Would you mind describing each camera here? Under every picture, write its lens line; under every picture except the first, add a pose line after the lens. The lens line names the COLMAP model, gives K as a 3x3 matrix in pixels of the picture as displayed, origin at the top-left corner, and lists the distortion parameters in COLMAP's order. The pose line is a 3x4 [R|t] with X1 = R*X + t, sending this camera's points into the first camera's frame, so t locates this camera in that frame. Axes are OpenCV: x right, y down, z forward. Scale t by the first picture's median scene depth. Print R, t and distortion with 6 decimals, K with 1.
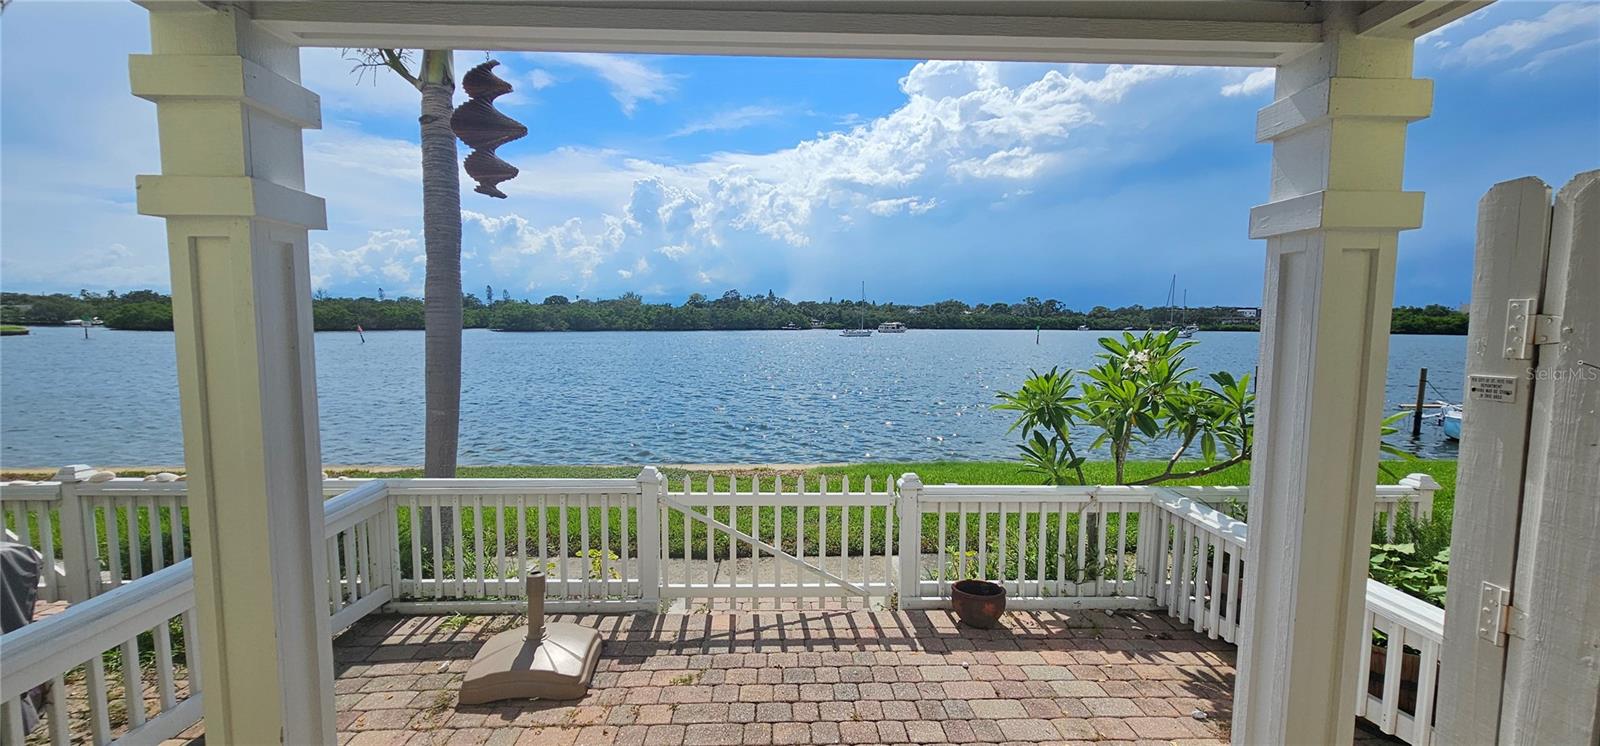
lens RADIAL K [[660.9, 0, 799.9], [0, 660.9, 391.1], [0, 0, 1]] dist [0.002894, -0.001644]
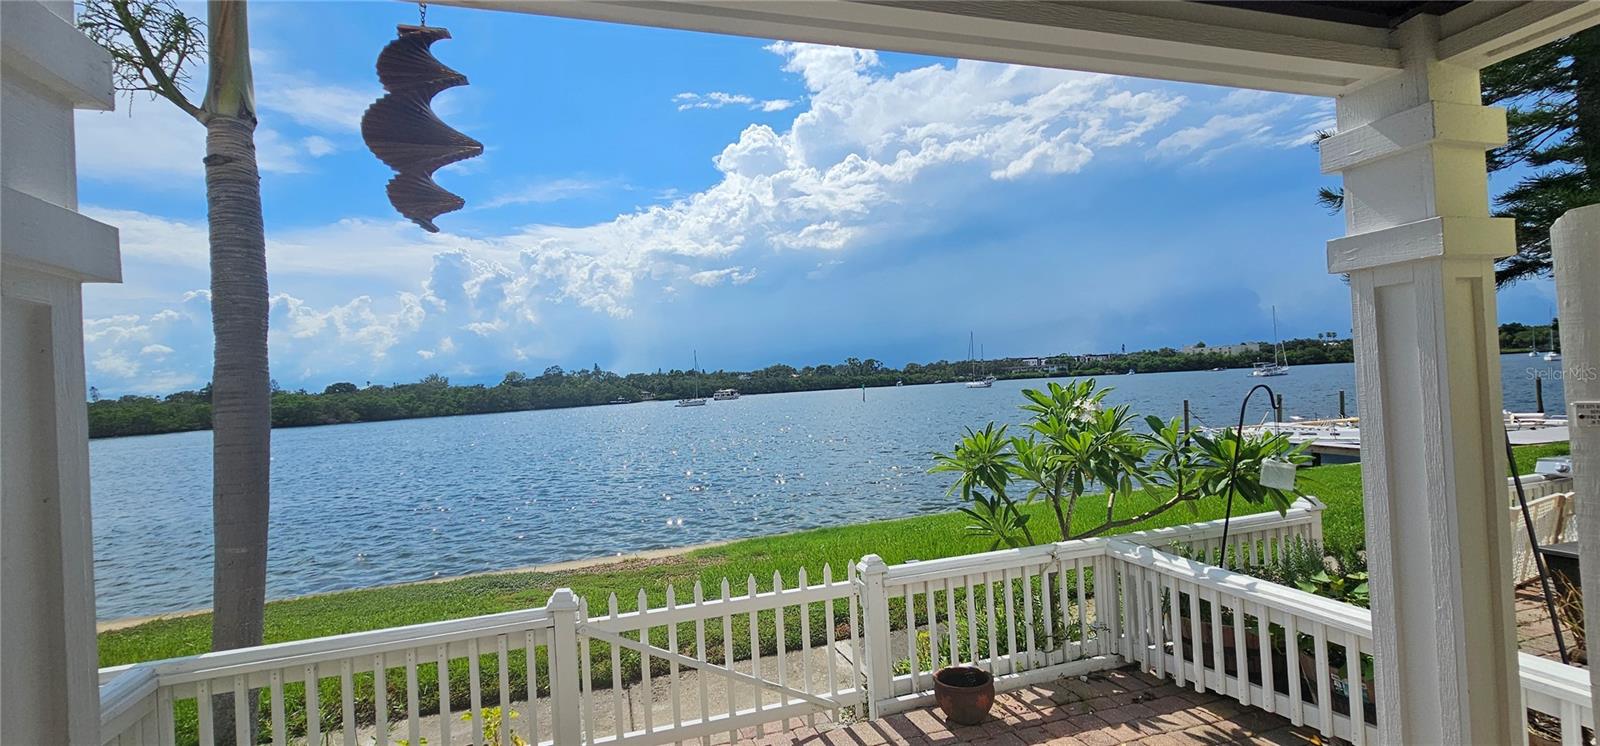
lens RADIAL K [[660.9, 0, 803.3], [0, 660.9, 388.2], [0, 0, 1]] dist [0.002894, -0.001644]
pose [[0.964562, -0.061571, 0.256571, -0.100864], [0.088377, 0.991615, -0.094283, -0.016560], [-0.248614, 0.113617, 0.961916, 0.107457]]
